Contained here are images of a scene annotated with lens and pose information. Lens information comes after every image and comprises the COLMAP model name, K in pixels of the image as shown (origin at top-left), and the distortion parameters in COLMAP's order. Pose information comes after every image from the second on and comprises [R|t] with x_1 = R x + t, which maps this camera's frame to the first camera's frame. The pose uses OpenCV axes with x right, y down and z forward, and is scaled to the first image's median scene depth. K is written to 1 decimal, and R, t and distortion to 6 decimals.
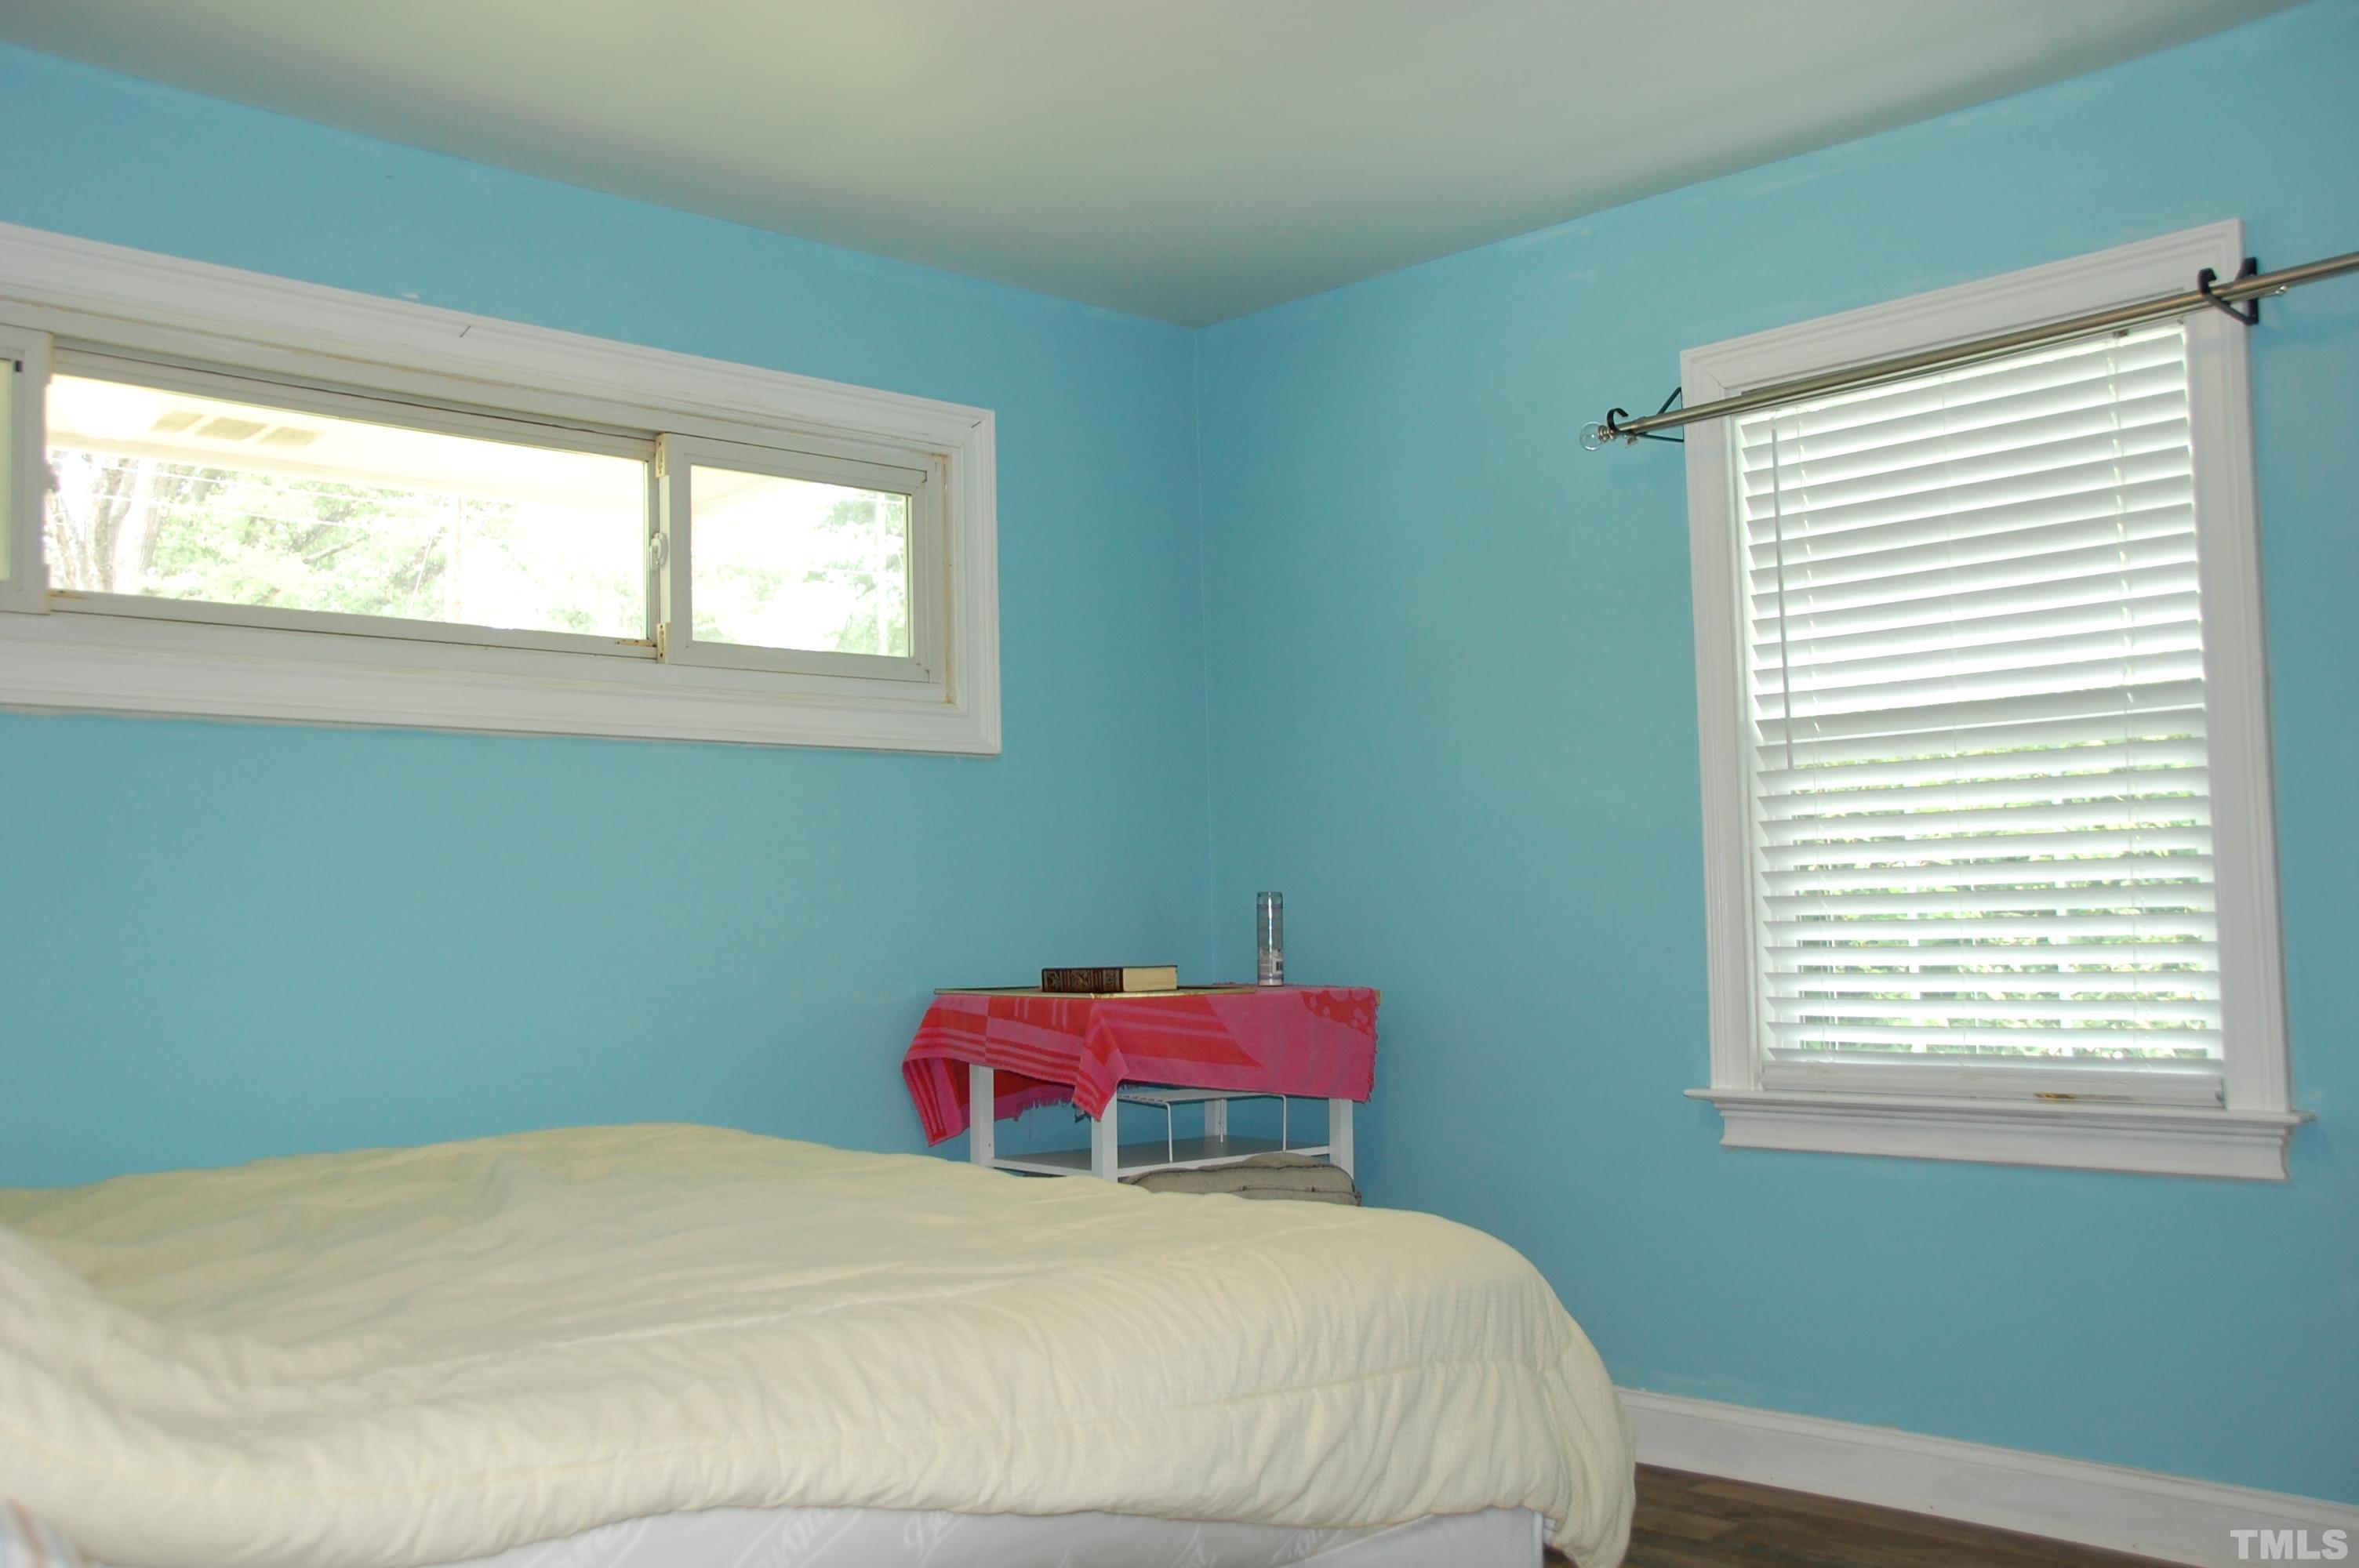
lens RADIAL K [[2217.2, 0, 1179.5], [0, 2217.2, 784.0], [0, 0, 1]] dist [0.007276, 0.009164]
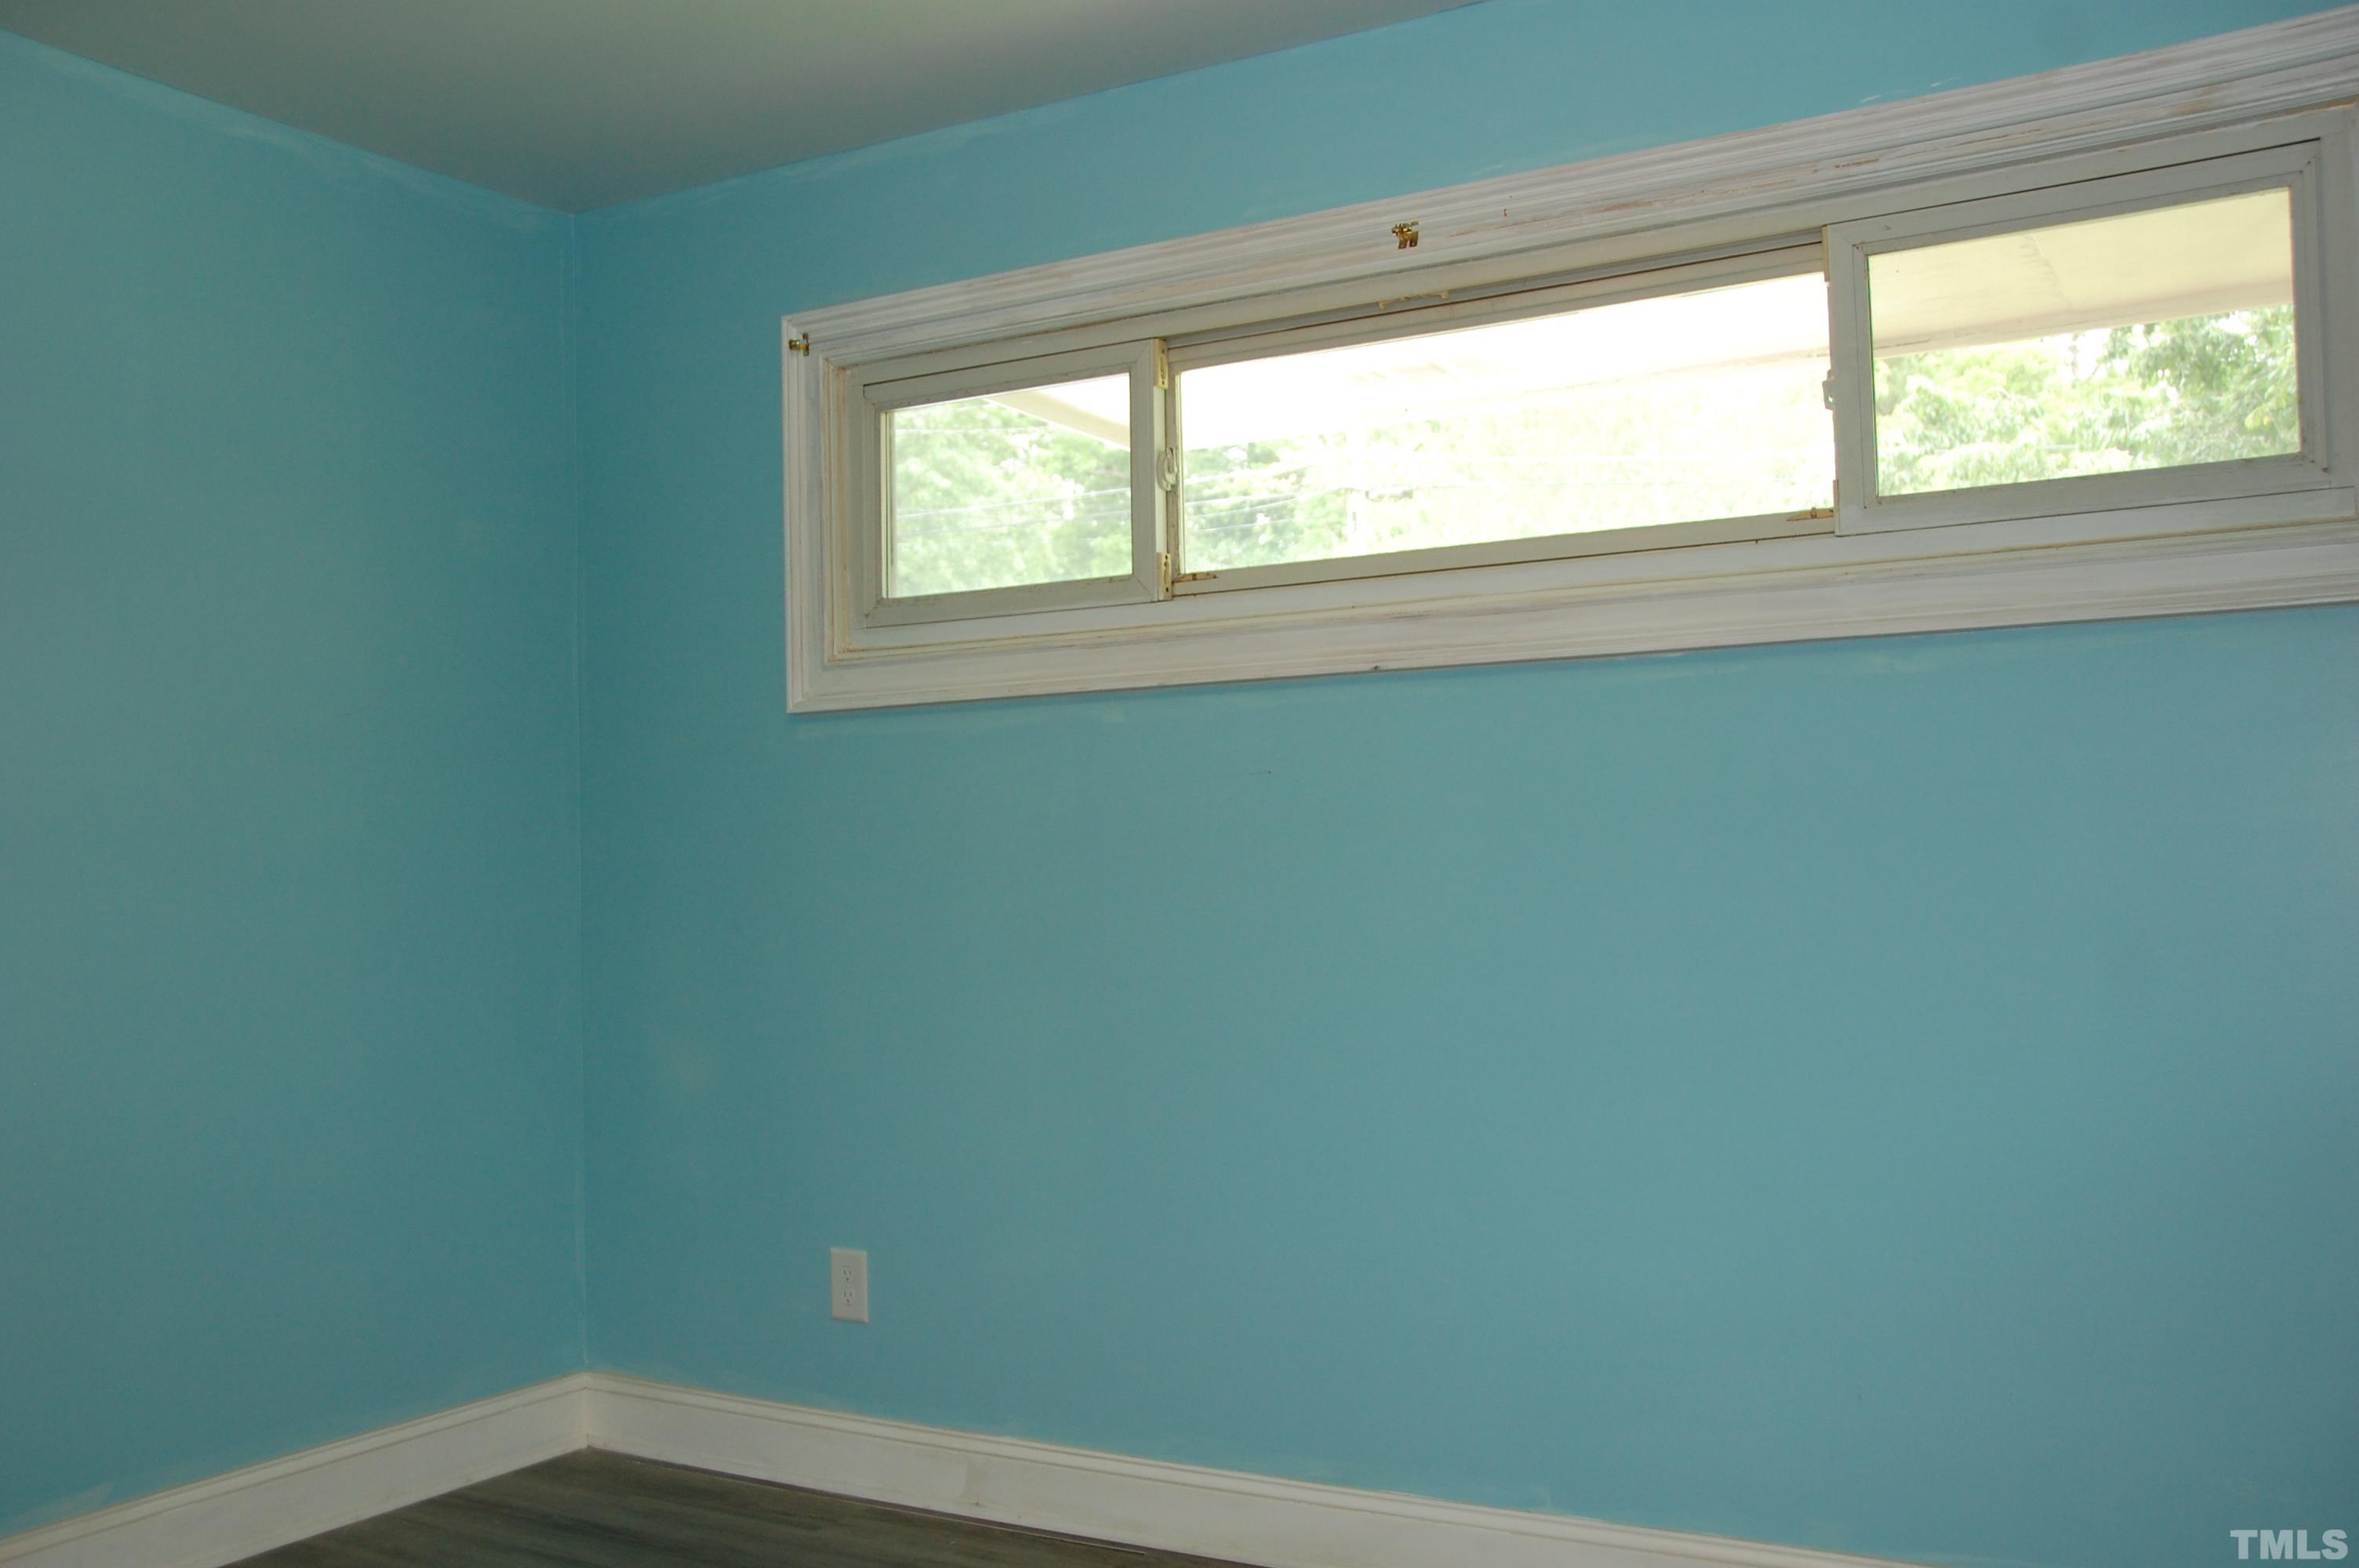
lens RADIAL K [[2217.2, 0, 1179.5], [0, 2217.2, 784.0], [0, 0, 1]] dist [0.007276, 0.009164]
pose [[0.251815, -0.018003, -0.967608, 0.438621], [0.082547, 0.996583, 0.002941, 0.009332], [0.964249, -0.080614, 0.252440, 0.588486]]
